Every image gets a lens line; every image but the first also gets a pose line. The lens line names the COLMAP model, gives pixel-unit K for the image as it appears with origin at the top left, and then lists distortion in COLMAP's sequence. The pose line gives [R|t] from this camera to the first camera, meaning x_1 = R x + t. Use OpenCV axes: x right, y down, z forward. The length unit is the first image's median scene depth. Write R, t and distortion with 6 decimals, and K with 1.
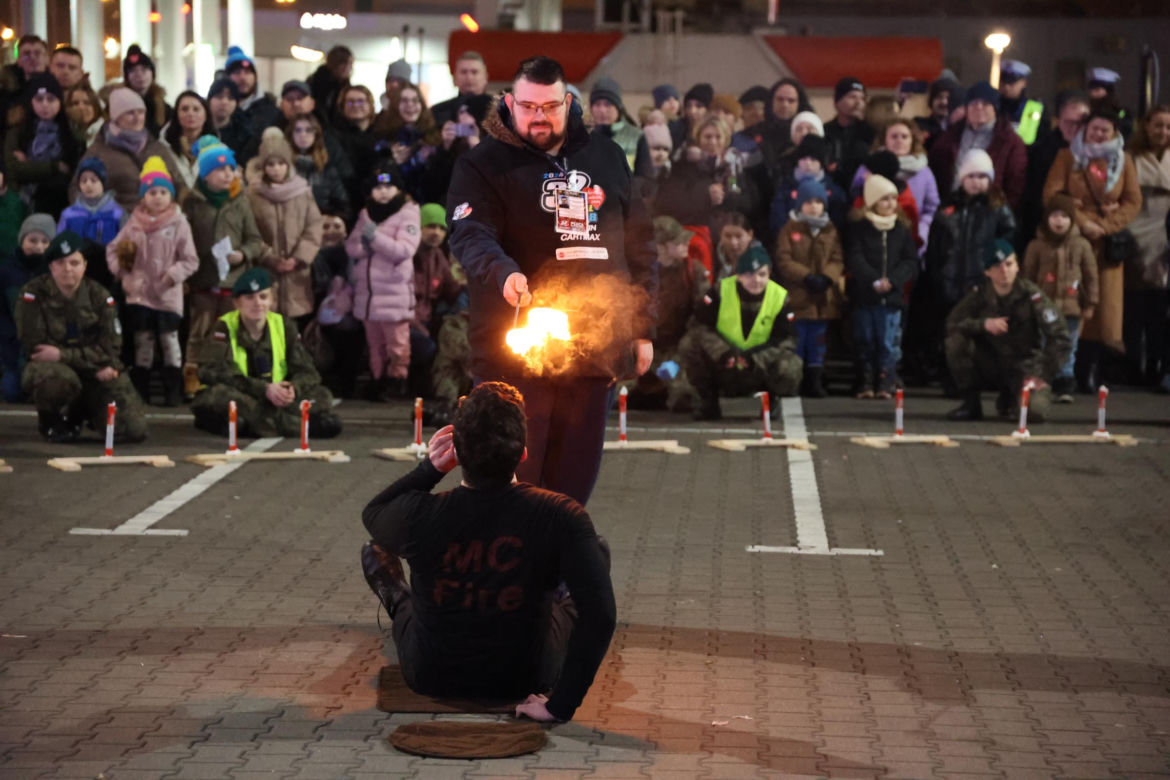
lens RADIAL K [[3348.7, 0, 628.1], [0, 3348.7, 496.7], [0, 0, 1]] dist [0.592817, 0.740413]
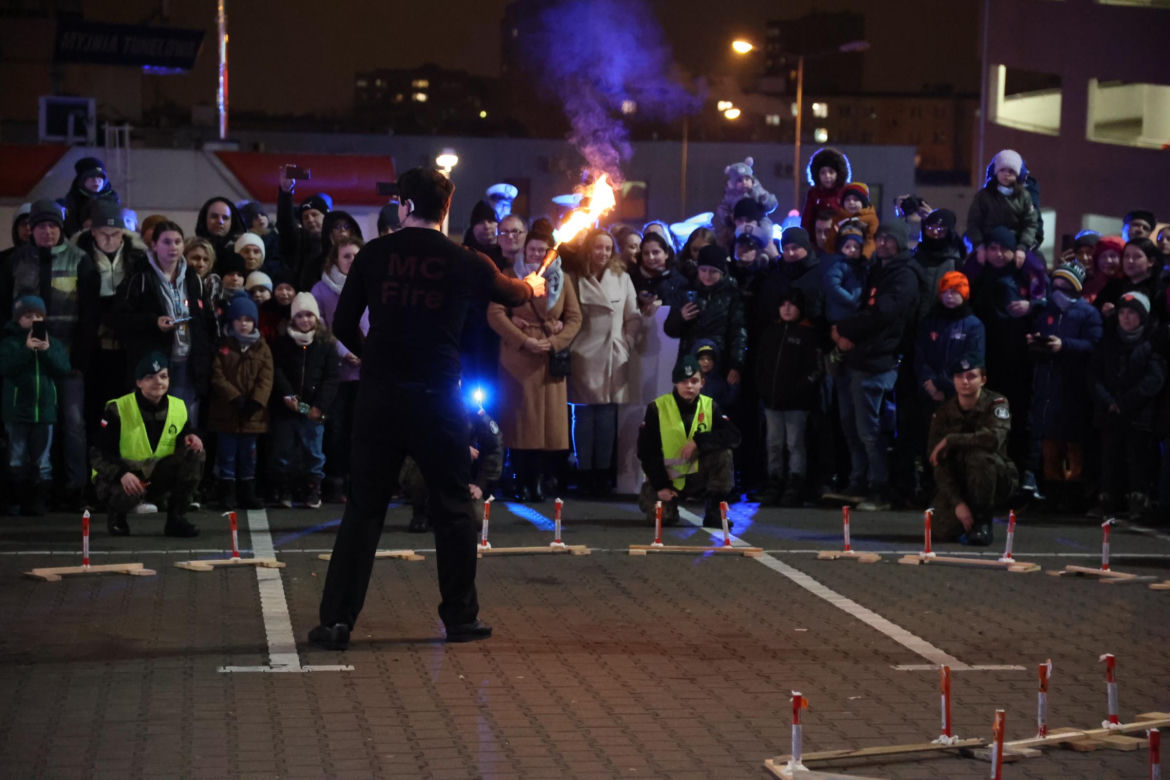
lens RADIAL K [[2195.2, 0, 557.5], [0, 2195.2, 392.6], [0, 0, 1]] dist [0.284153, 0.156851]
pose [[0.987908, -0.014725, 0.154339, 0.034501], [0.031661, 0.993662, -0.107857, 0.007953], [-0.151773, 0.111439, 0.982113, 0.319835]]
